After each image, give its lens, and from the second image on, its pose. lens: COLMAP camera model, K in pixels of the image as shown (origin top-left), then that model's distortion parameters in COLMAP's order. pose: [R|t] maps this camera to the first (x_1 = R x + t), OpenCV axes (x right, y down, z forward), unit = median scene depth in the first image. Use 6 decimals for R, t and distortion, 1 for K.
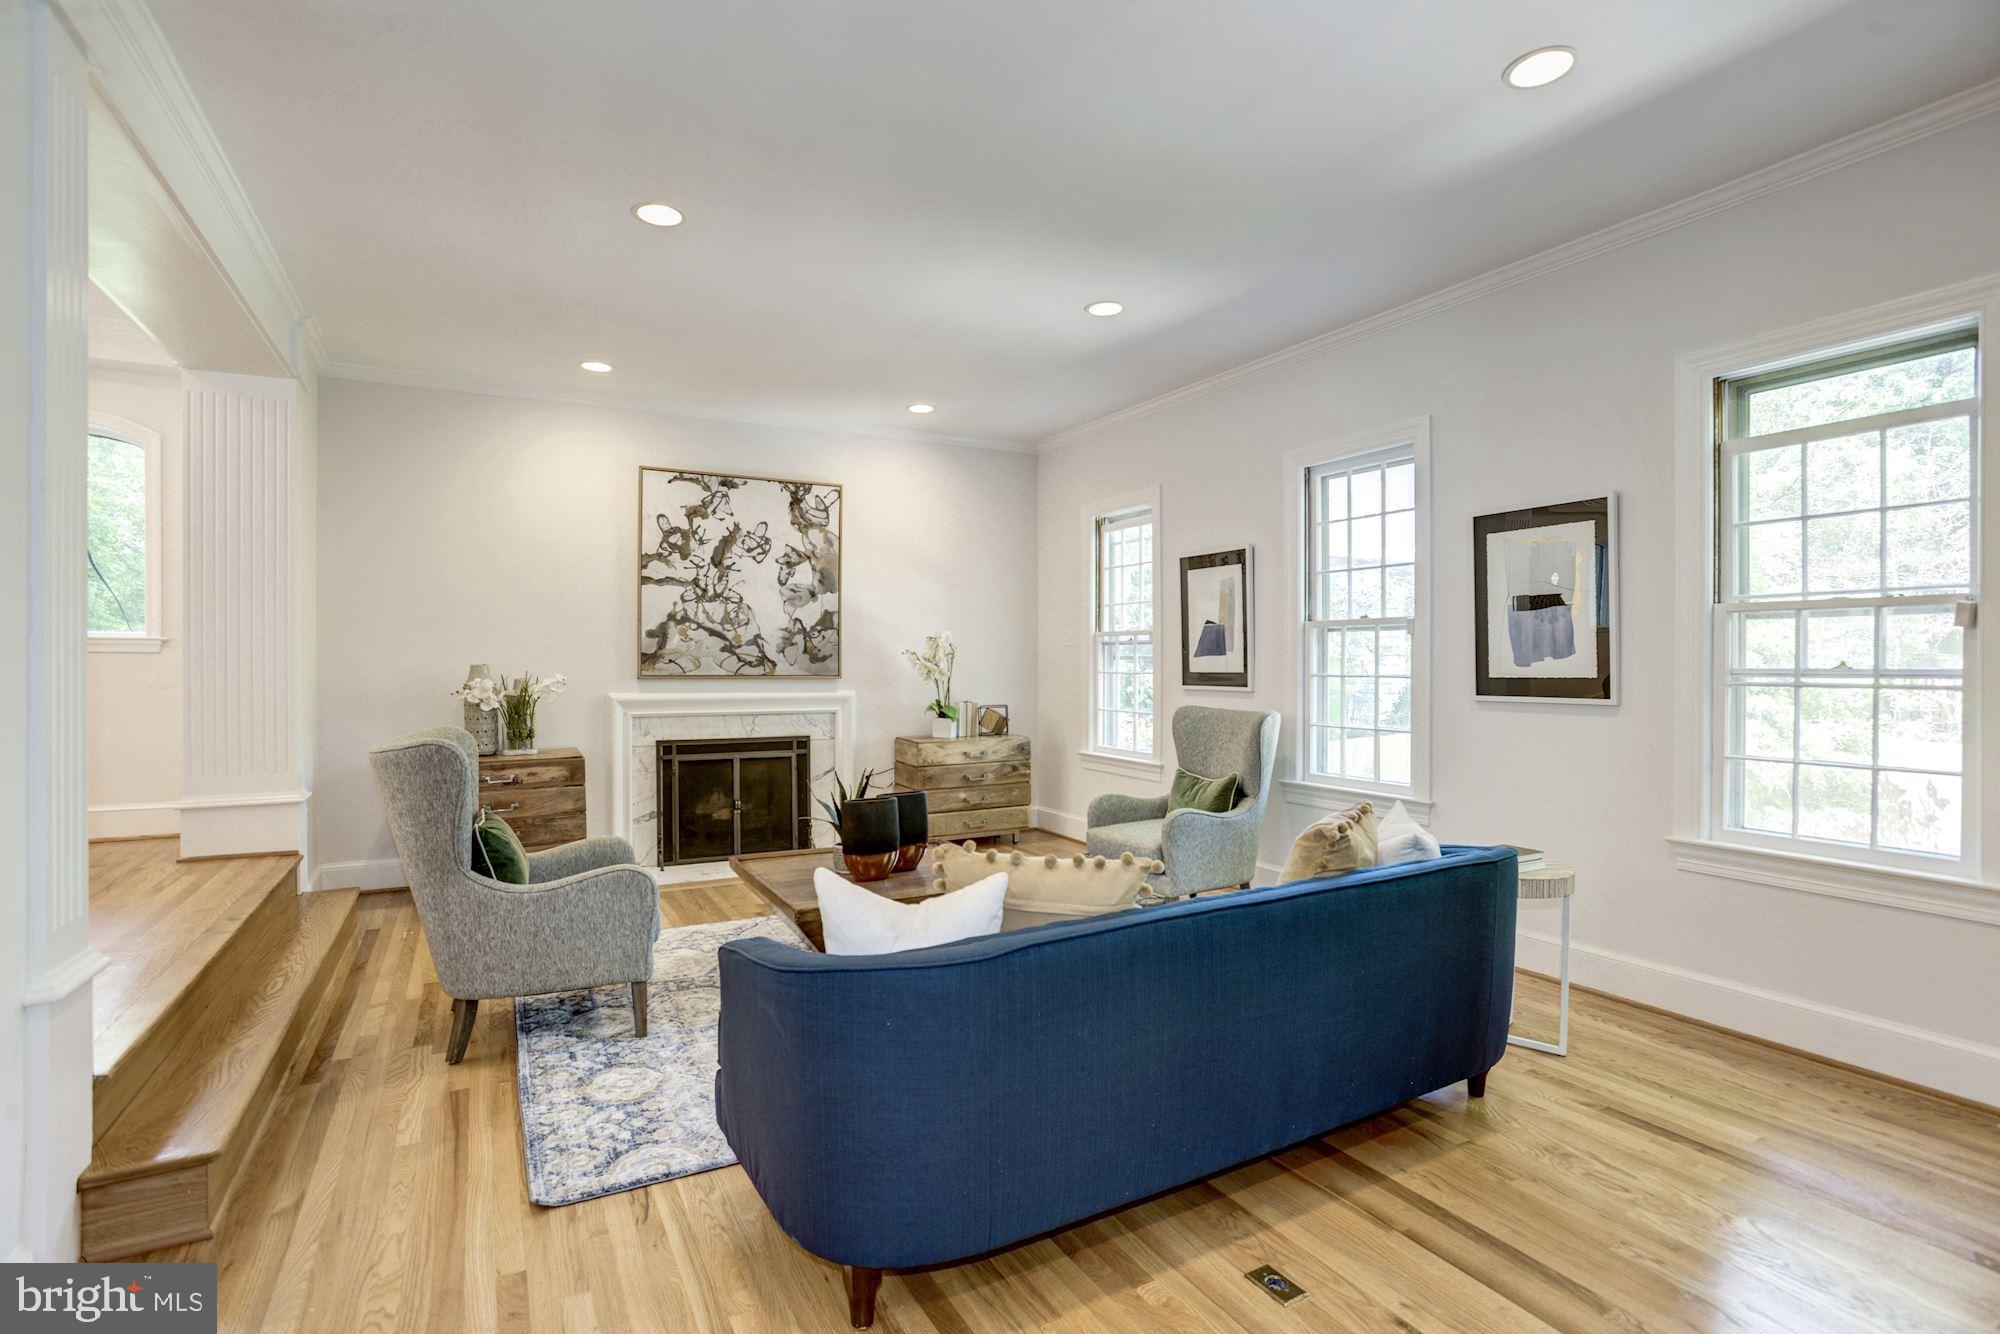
lens RADIAL K [[957.9, 0, 1000.0], [0, 957.9, 667.0], [0, 0, 1]] dist [-0.052098, 0.021653]
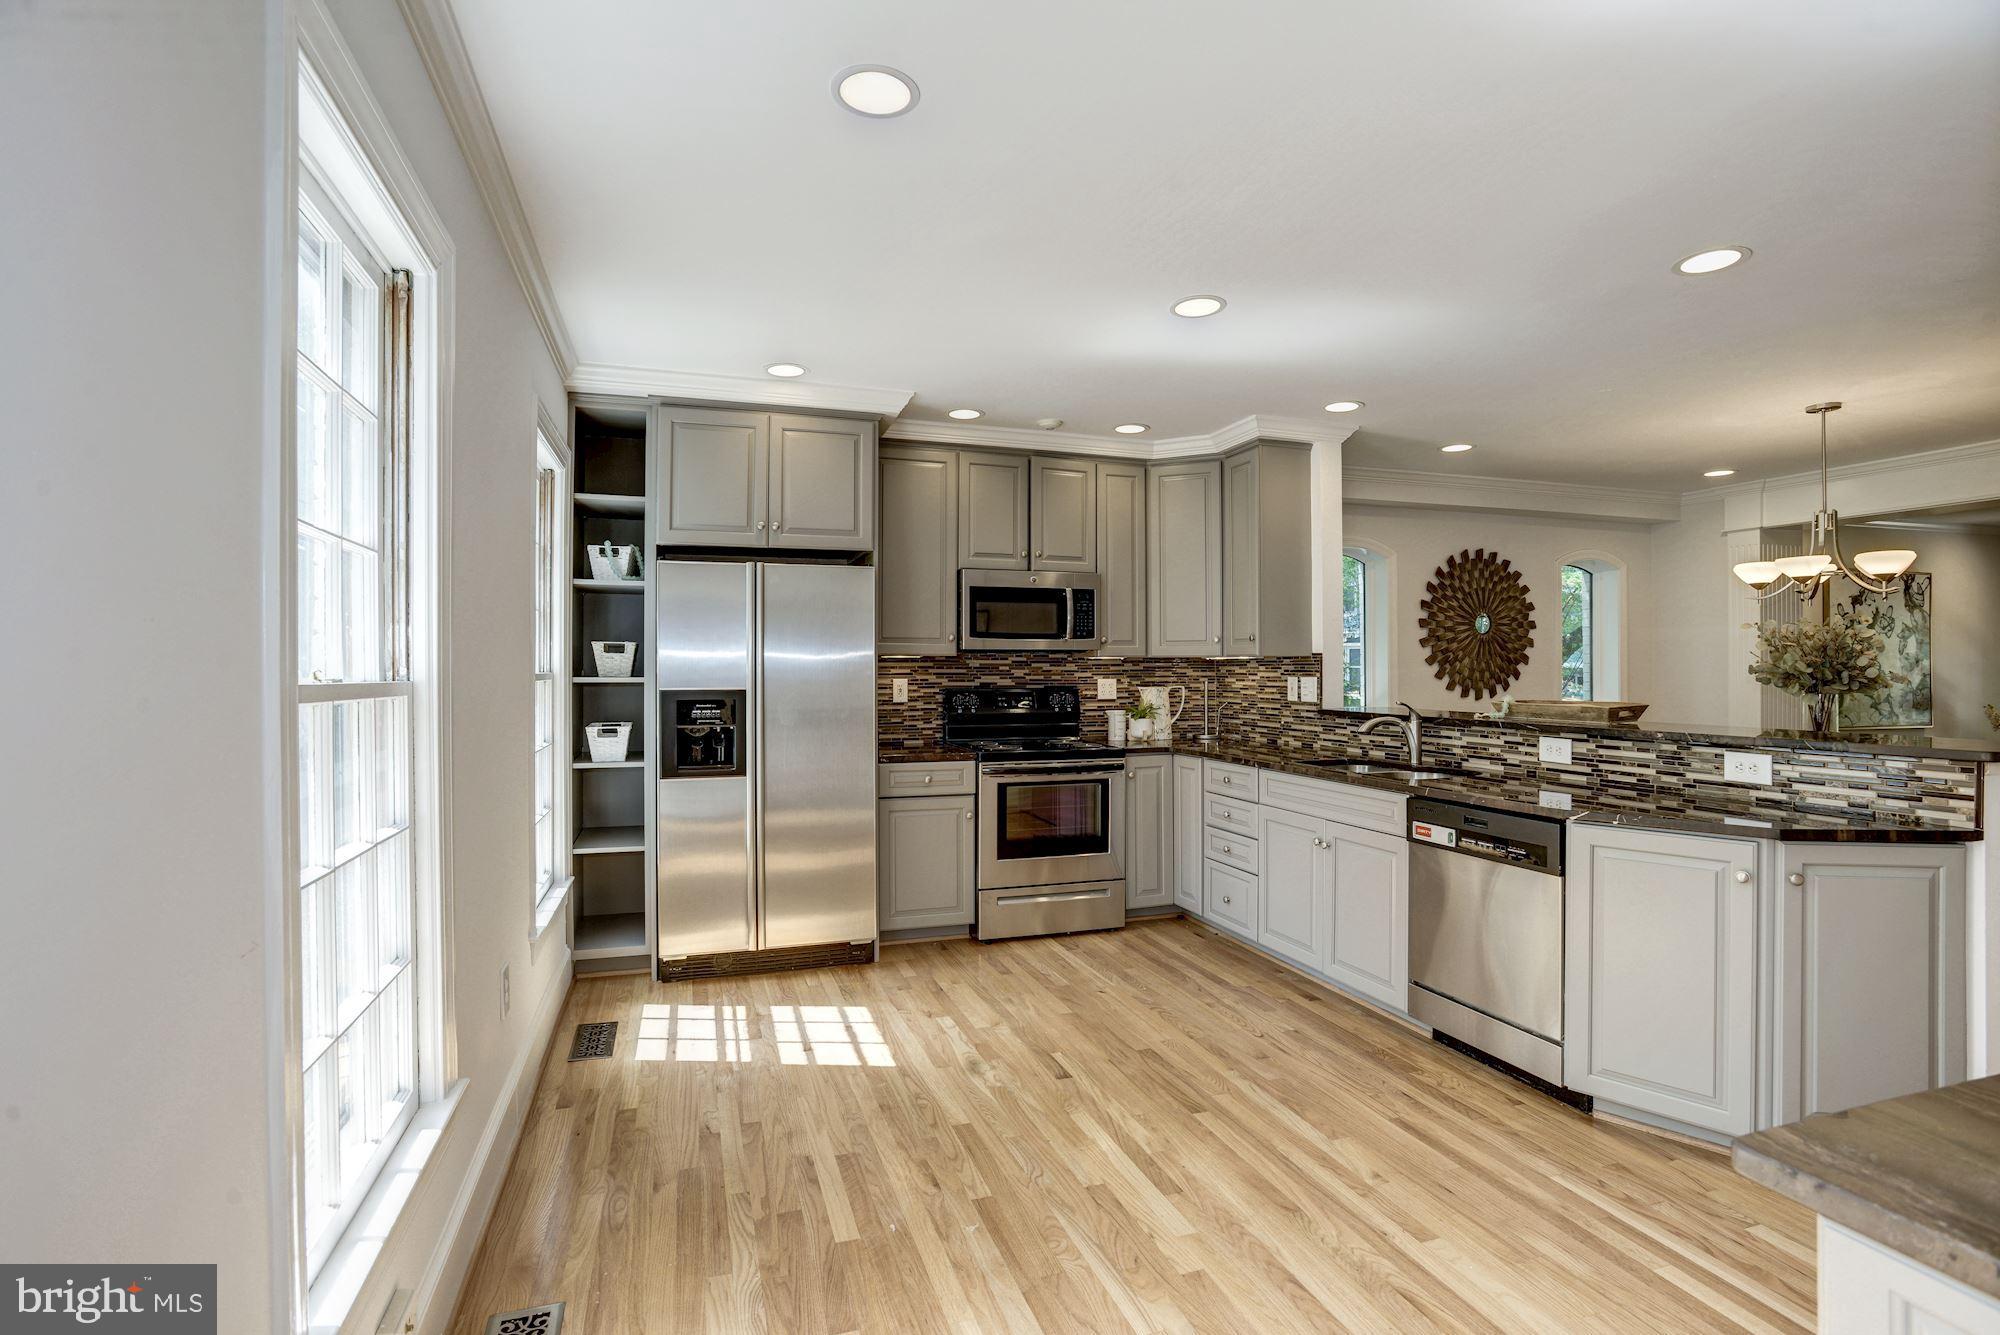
lens RADIAL K [[957.9, 0, 1000.0], [0, 957.9, 667.5], [0, 0, 1]] dist [-0.052098, 0.021653]
pose [[0.983767, -0.005605, -0.179360, -1.239533], [0.003674, 0.999932, -0.011096, -0.061943], [0.179410, 0.010257, 0.983721, -0.451314]]
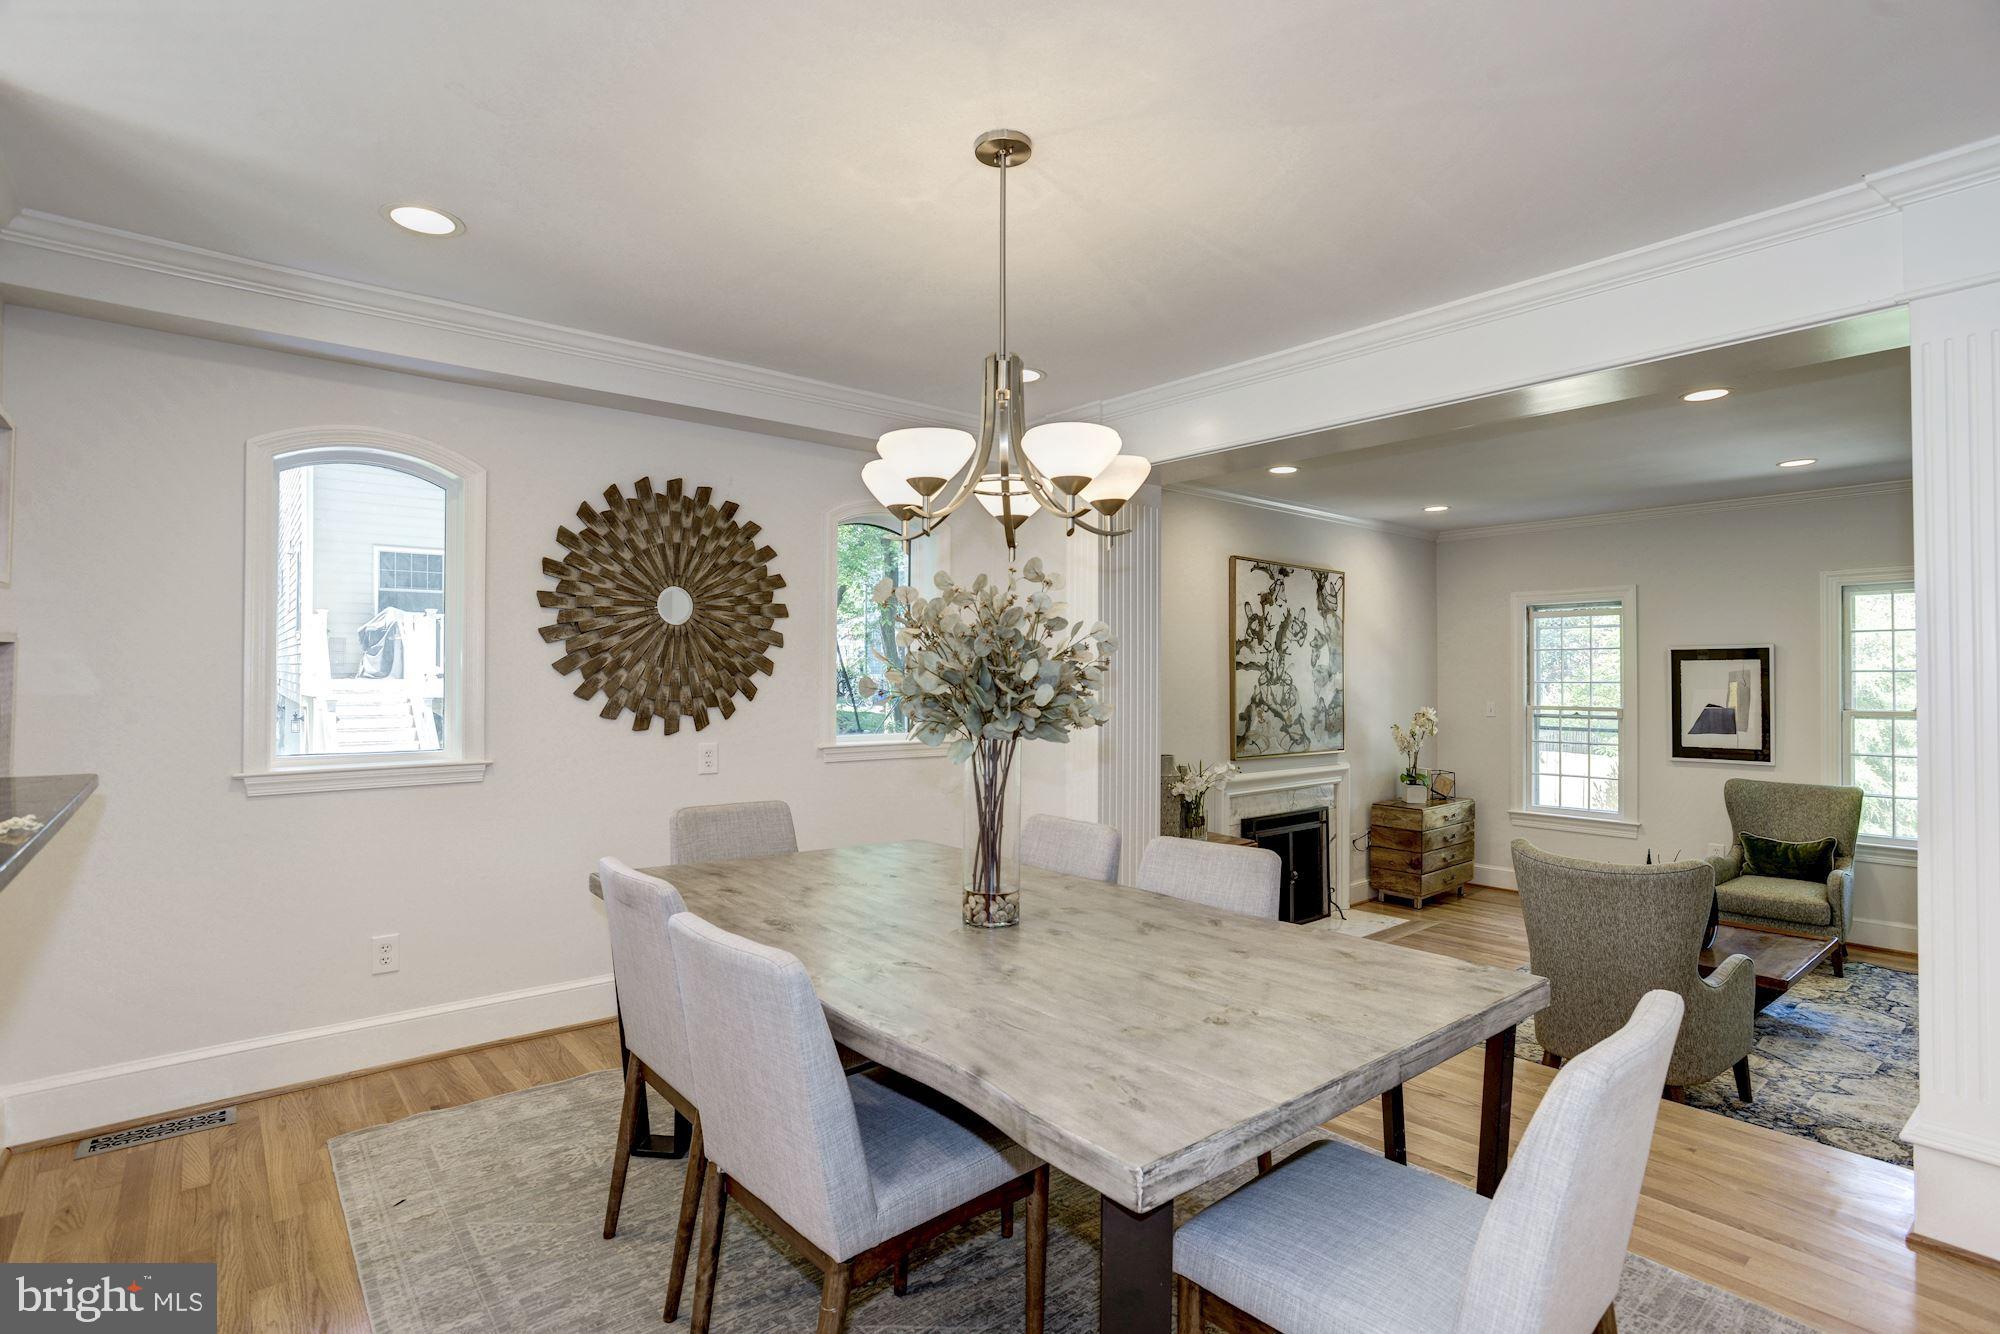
lens RADIAL K [[969.3, 0, 1000.0], [0, 969.3, 667.0], [0, 0, 1]] dist [-0.058949, 0.000055]
pose [[0.980386, 0.002702, 0.197070, -0.817790], [0.001637, 0.999760, -0.021853, -0.065452], [-0.197082, 0.021747, 0.980146, 0.016569]]
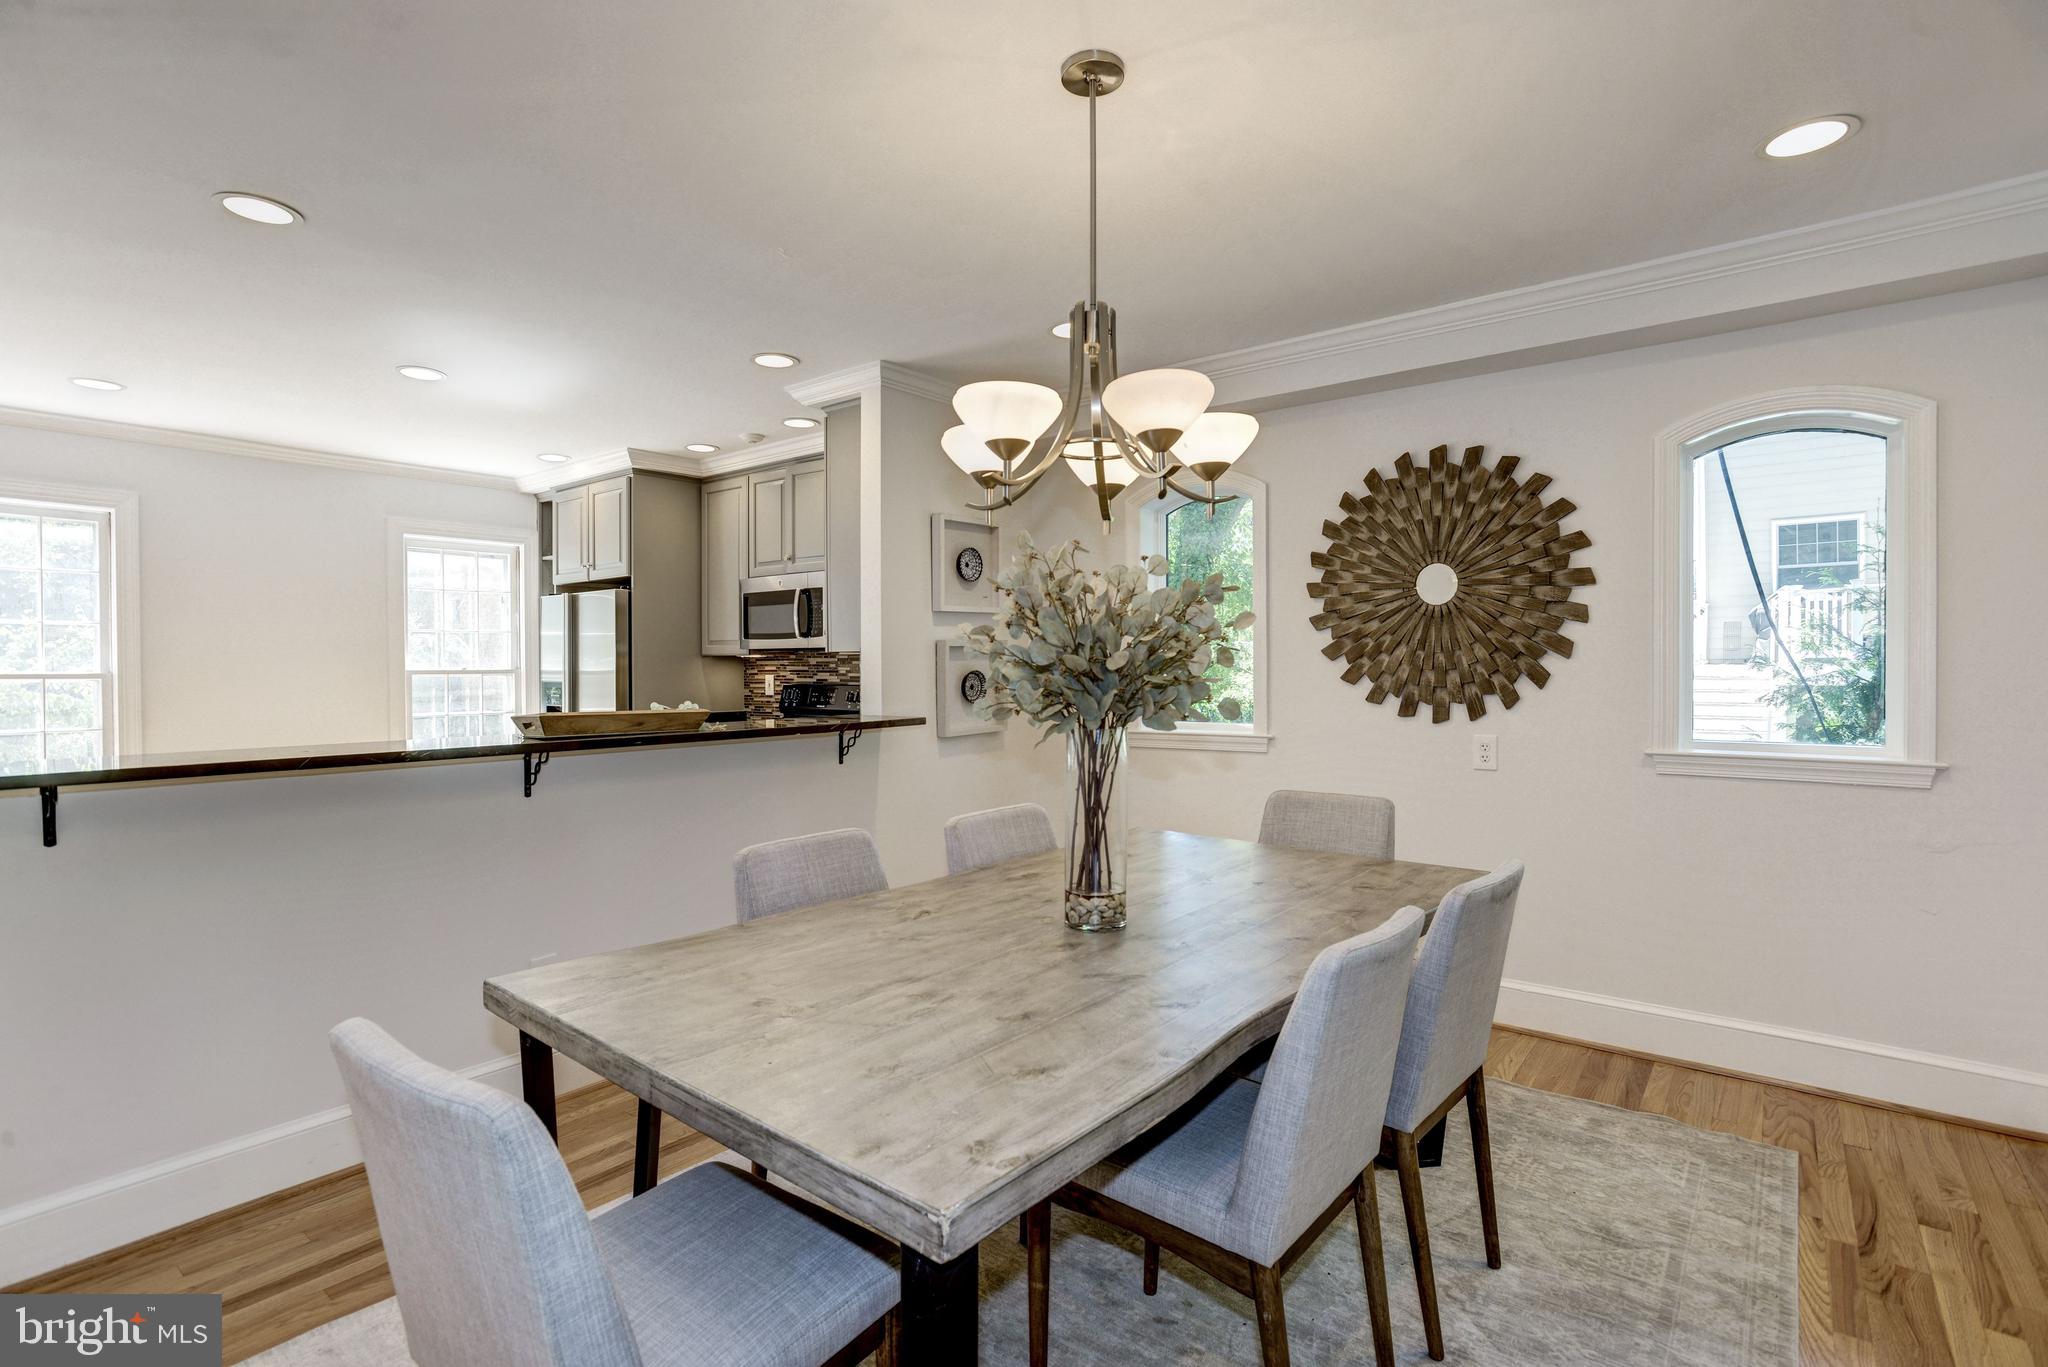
lens RADIAL K [[980.8, 0, 1024.0], [0, 980.8, 683.5], [0, 0, 1]] dist [-0.052098, 0.021653]
pose [[0.385397, 0.012110, -0.922671, -0.454806], [-0.003583, 0.999926, 0.011628, -0.065355], [0.922744, -0.001175, 0.385412, 0.215929]]
